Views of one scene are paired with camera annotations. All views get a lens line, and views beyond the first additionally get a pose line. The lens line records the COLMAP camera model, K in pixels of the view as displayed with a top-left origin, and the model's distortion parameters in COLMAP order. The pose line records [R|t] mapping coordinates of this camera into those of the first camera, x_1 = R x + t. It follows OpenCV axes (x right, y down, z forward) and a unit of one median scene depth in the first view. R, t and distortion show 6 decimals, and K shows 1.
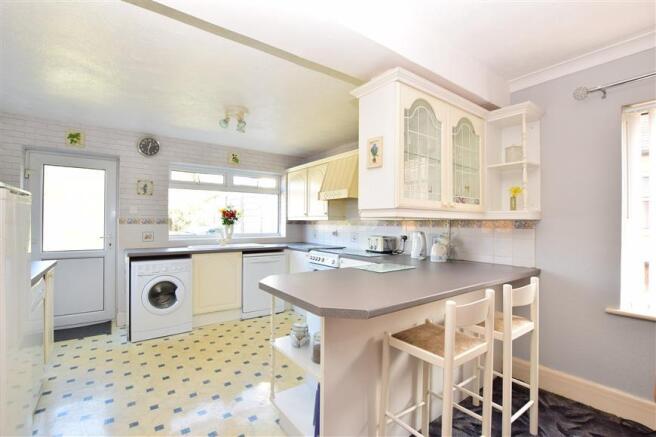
lens RADIAL K [[296.8, 0, 328.0], [0, 296.8, 218.5], [0, 0, 1]] dist [-0.001003, -0.000347]
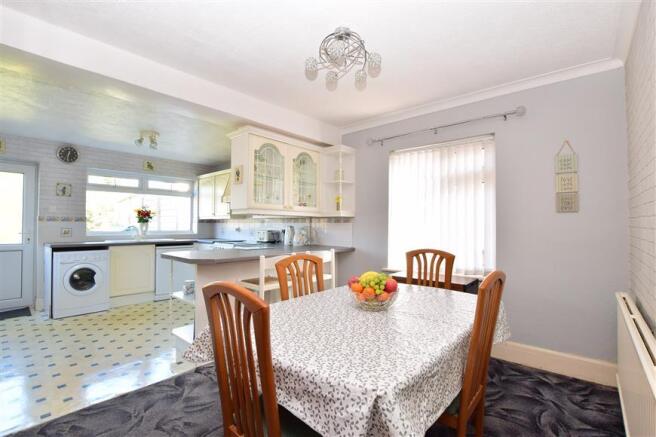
lens RADIAL K [[297.3, 0, 317.8], [0, 297.3, 219.7], [0, 0, 1]] dist [-0.002202, -0.000543]
pose [[0.980378, 0.002042, 0.197118, 0.124931], [-0.001314, 0.999992, -0.003821, 0.015418], [-0.197124, 0.003487, 0.980372, -0.327682]]
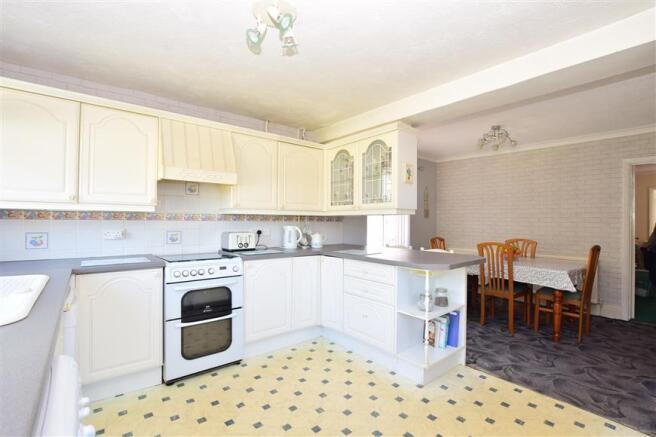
lens RADIAL K [[296.8, 0, 328.0], [0, 296.8, 218.5], [0, 0, 1]] dist [-0.001003, -0.000347]
pose [[-0.061759, -0.003055, 0.998086, -0.691238], [-0.023071, 0.999732, 0.001633, 0.010273], [-0.997824, -0.022926, -0.061813, 0.765641]]
